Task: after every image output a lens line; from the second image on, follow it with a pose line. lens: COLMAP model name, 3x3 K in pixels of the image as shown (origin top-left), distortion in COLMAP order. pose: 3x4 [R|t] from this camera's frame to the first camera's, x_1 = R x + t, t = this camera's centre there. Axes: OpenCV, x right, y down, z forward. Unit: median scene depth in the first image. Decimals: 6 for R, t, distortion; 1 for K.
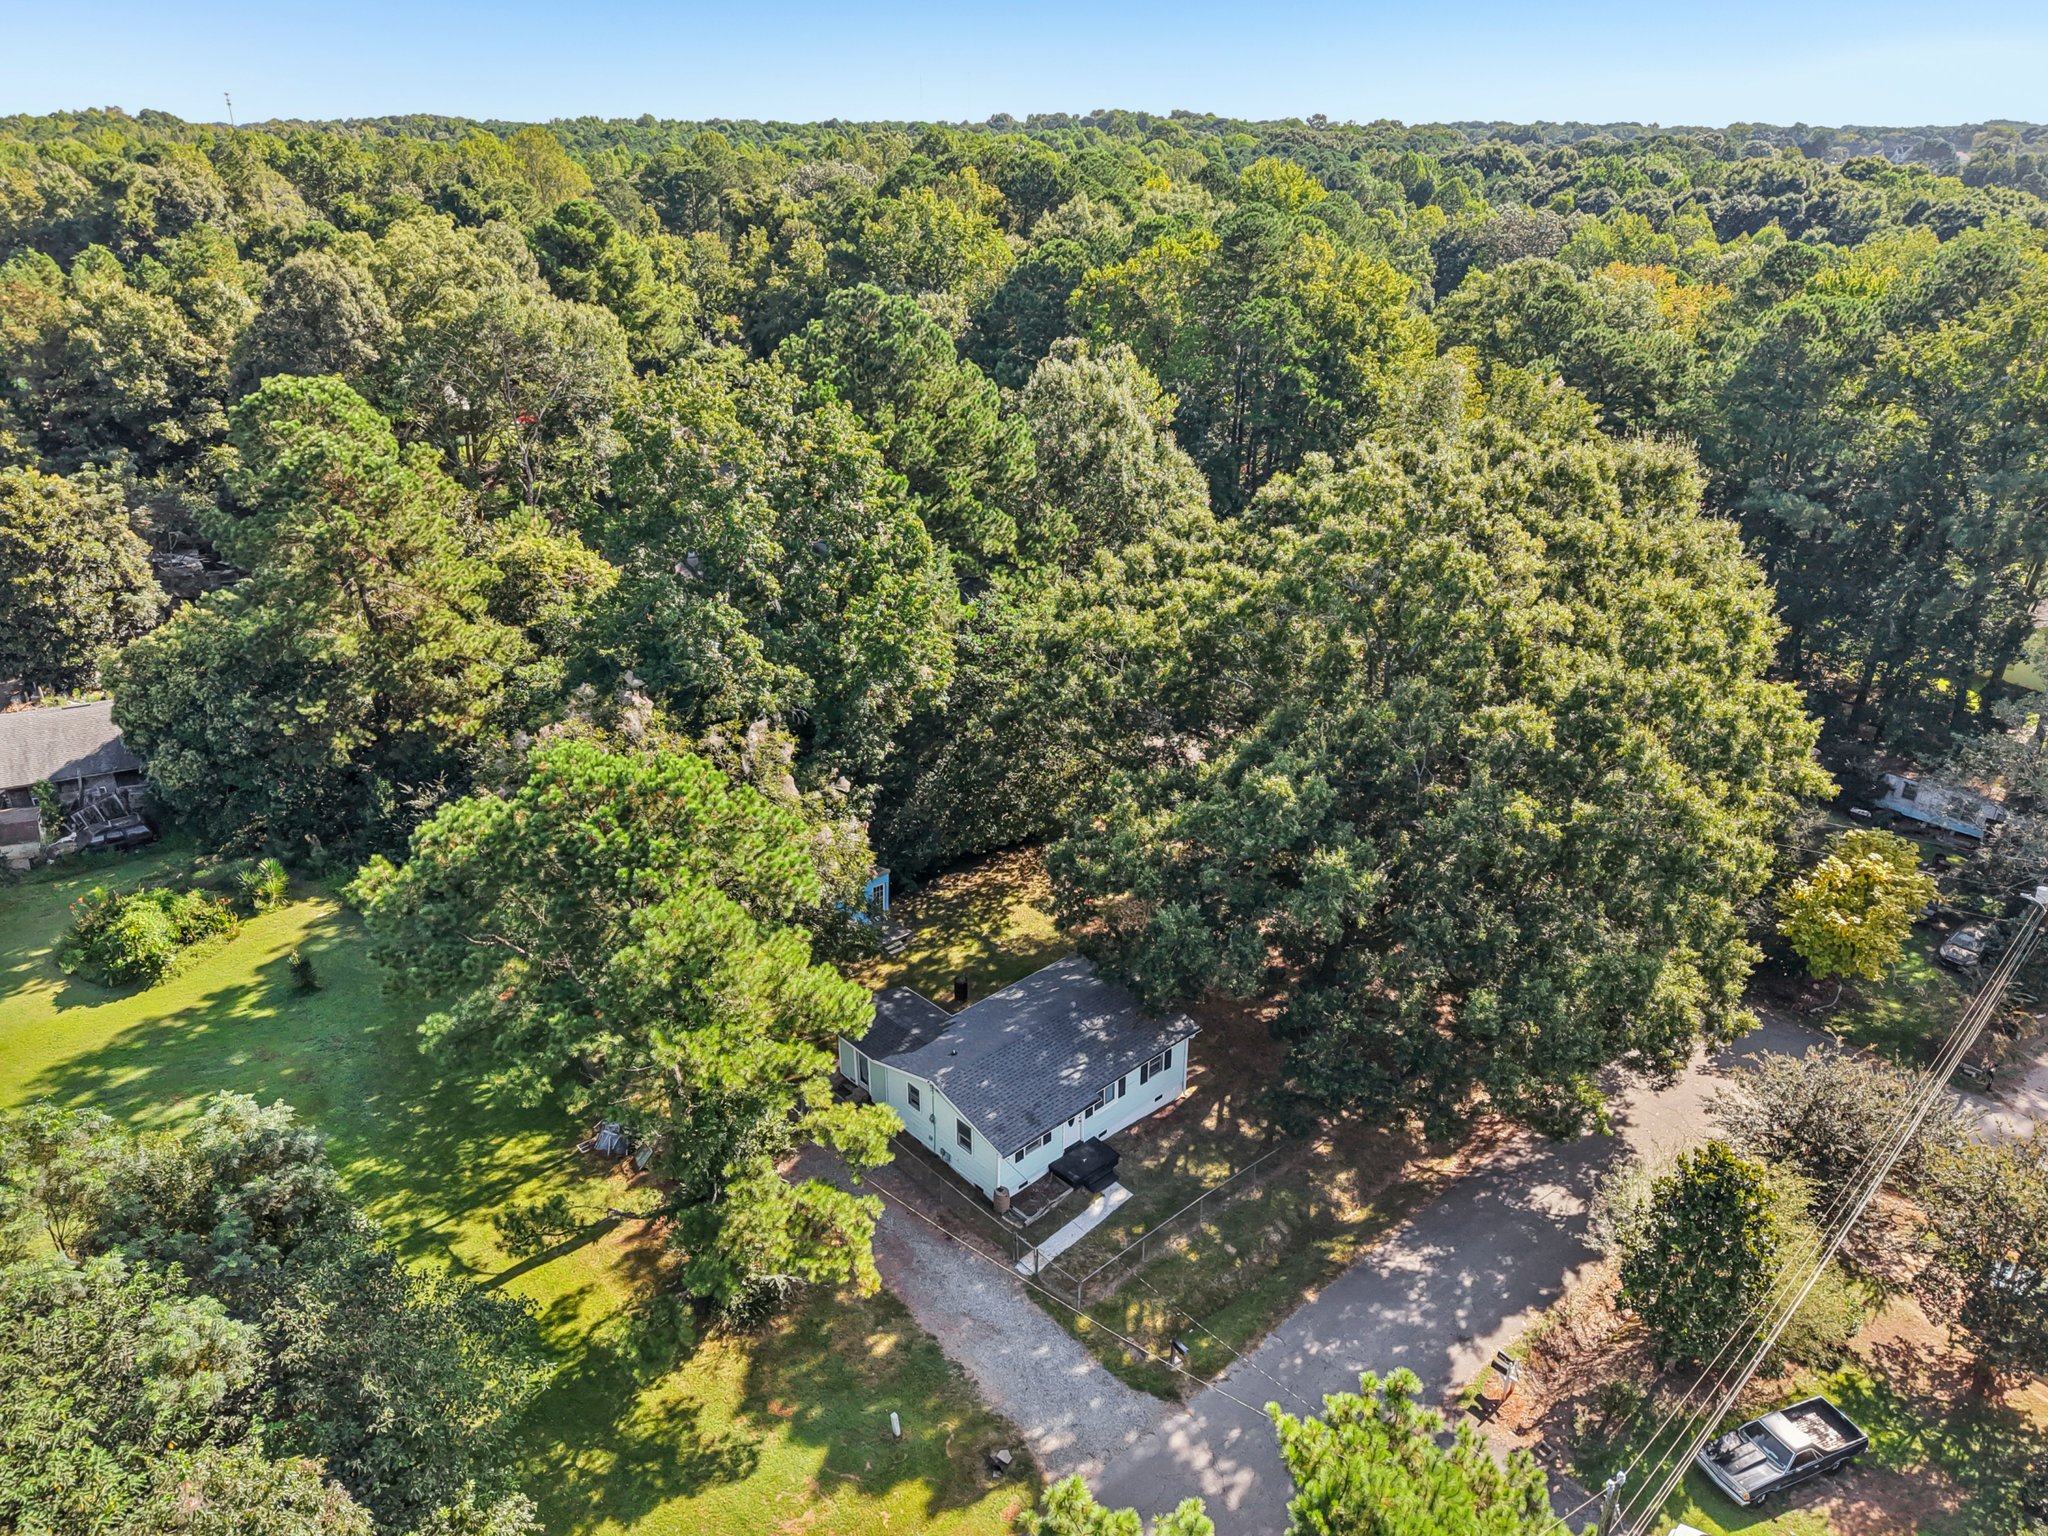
lens RADIAL K [[1441.6, 0, 1044.1], [0, 1441.6, 755.4], [0, 0, 1]] dist [0.043070, -0.040399]
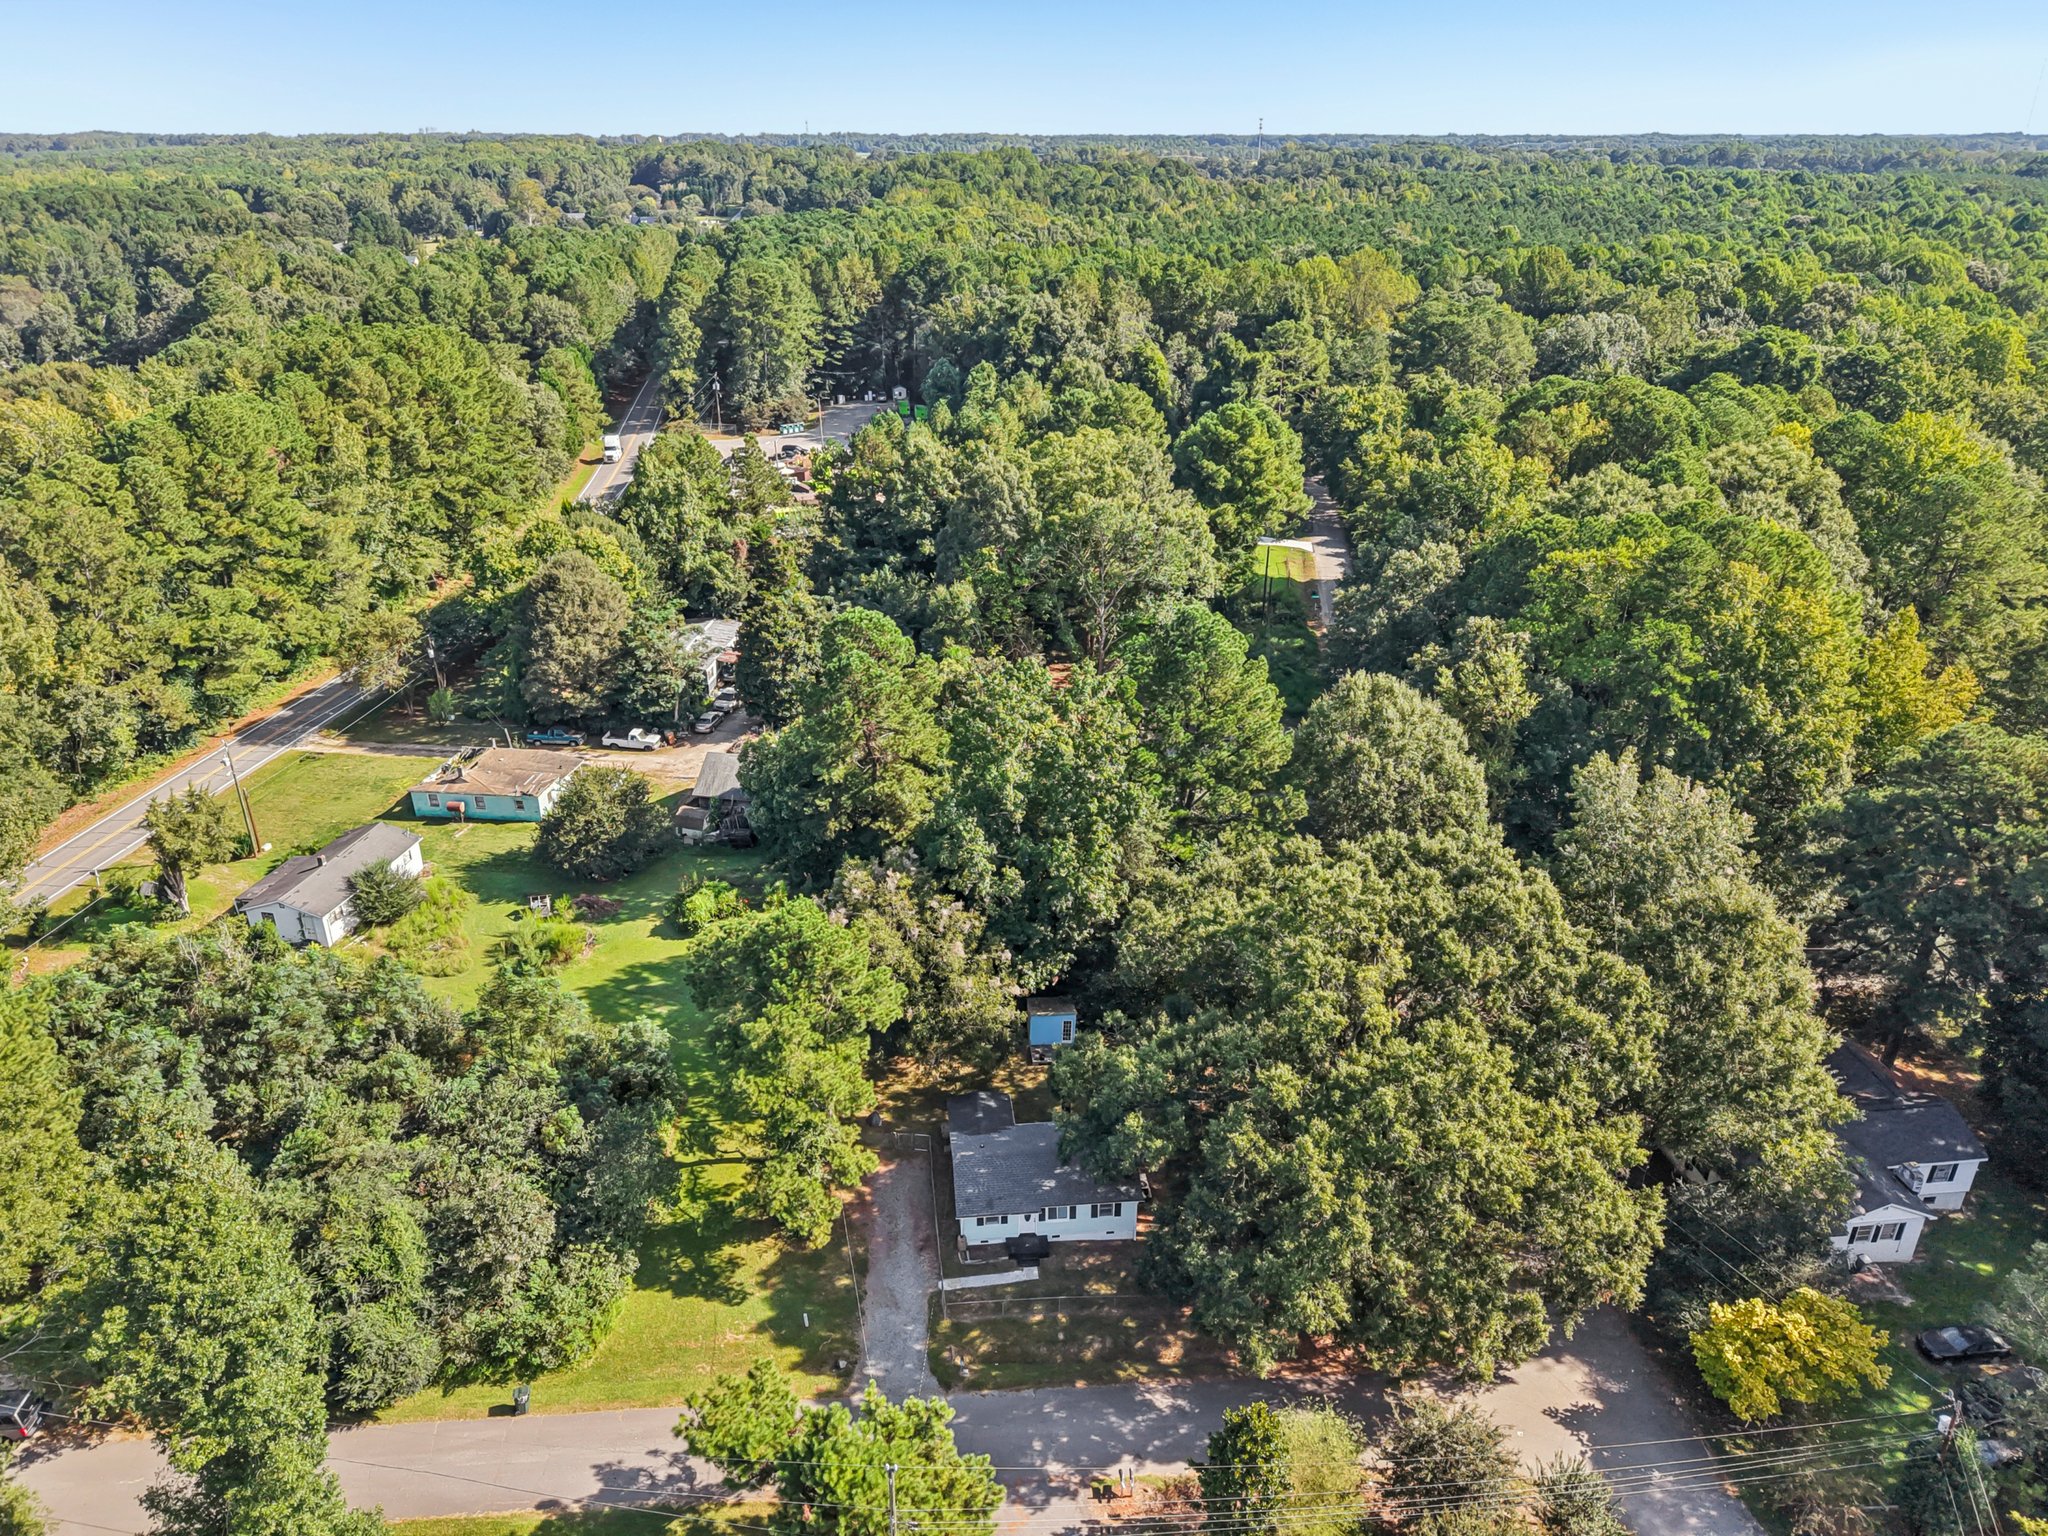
lens RADIAL K [[1441.6, 0, 1007.6], [0, 1441.6, 773.4], [0, 0, 1]] dist [0.043070, -0.040399]
pose [[0.791343, 0.257072, -0.554698, 0.683949], [-0.245208, 0.964584, 0.097214, -0.327649], [0.560044, 0.059087, 0.826353, -0.307264]]
